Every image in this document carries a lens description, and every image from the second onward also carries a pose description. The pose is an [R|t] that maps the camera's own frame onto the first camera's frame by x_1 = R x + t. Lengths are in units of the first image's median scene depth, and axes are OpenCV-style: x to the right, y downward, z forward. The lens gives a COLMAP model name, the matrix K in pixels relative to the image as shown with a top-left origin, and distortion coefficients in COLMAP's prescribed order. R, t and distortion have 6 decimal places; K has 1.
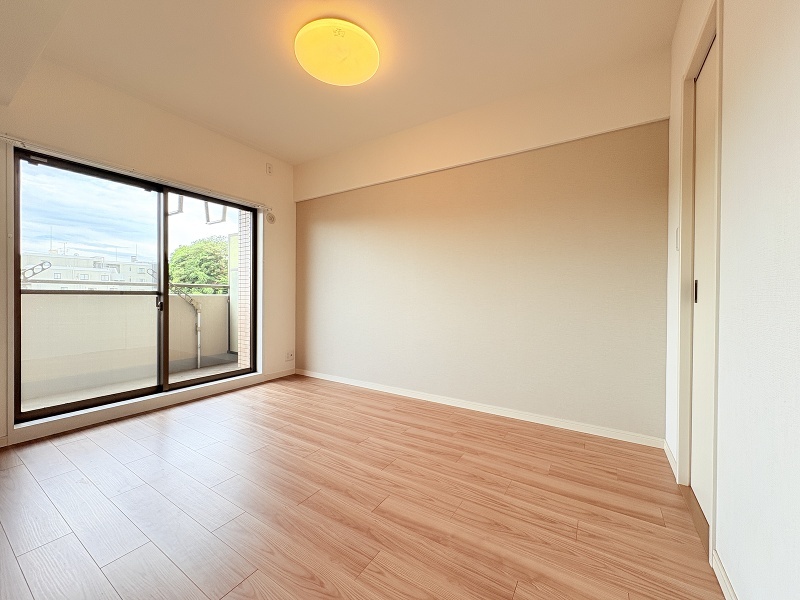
lens RADIAL K [[317.9, 0, 400.2], [0, 317.9, 297.9], [0, 0, 1]] dist [0.006277, -0.000019]
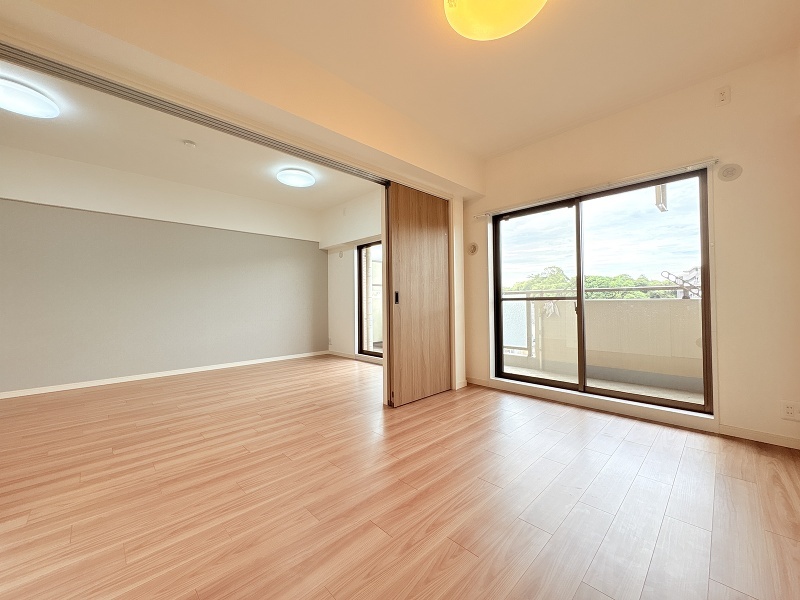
lens RADIAL K [[317.9, 0, 398.8], [0, 317.9, 302.4], [0, 0, 1]] dist [0.006277, -0.000019]
pose [[-0.228161, -0.002385, -0.973621, 0.335811], [0.003841, 0.999987, -0.003350, -0.000709], [0.973616, -0.004504, -0.228149, 0.516454]]
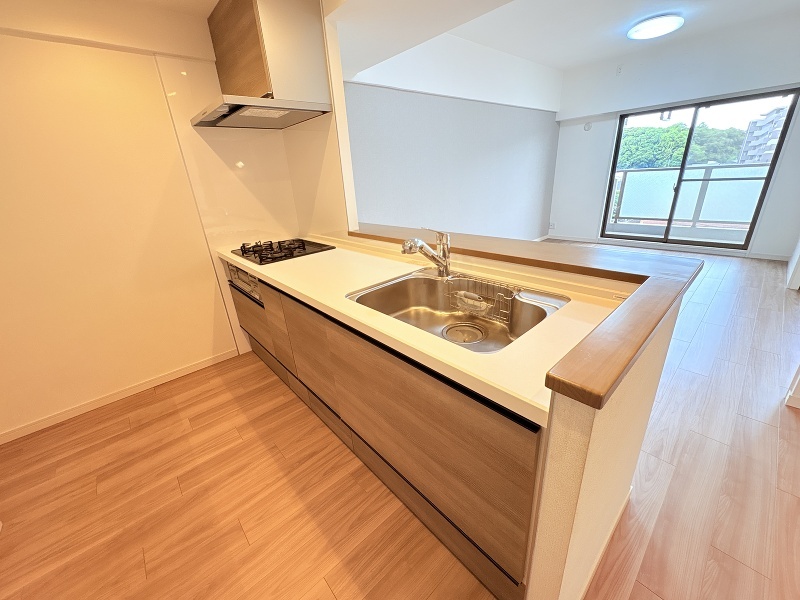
lens RADIAL K [[317.9, 0, 400.2], [0, 317.9, 294.0], [0, 0, 1]] dist [0.006277, -0.000019]
pose [[-0.265582, 0.351881, -0.897578, 0.617177], [0.053969, 0.934979, 0.350574, -0.095034], [0.962577, 0.044664, -0.267304, -0.523853]]
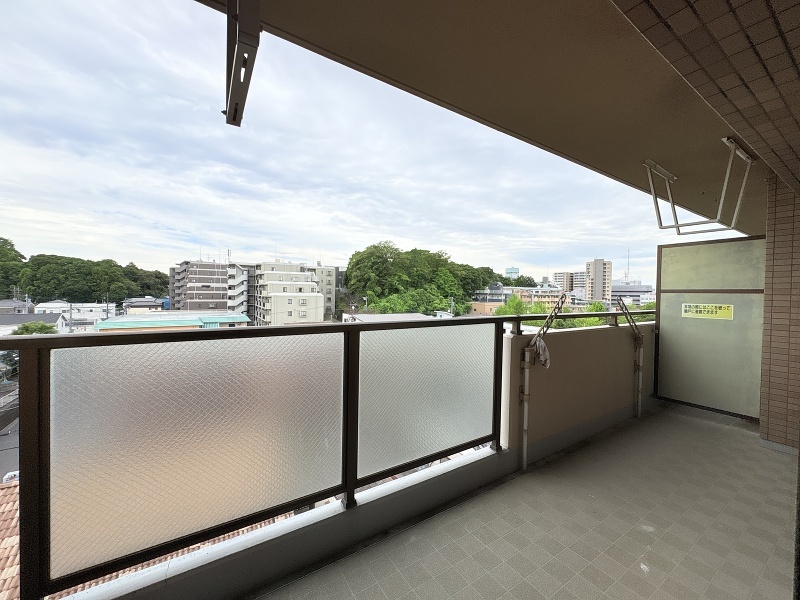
lens RADIAL K [[317.9, 0, 394.0], [0, 317.9, 300.7], [0, 0, 1]] dist [0.006277, -0.000019]
pose [[0.902106, 0.019956, -0.431052, -1.089829], [-0.013623, 0.999749, 0.017775, -0.095256], [0.431299, -0.010162, 0.902152, 0.045292]]
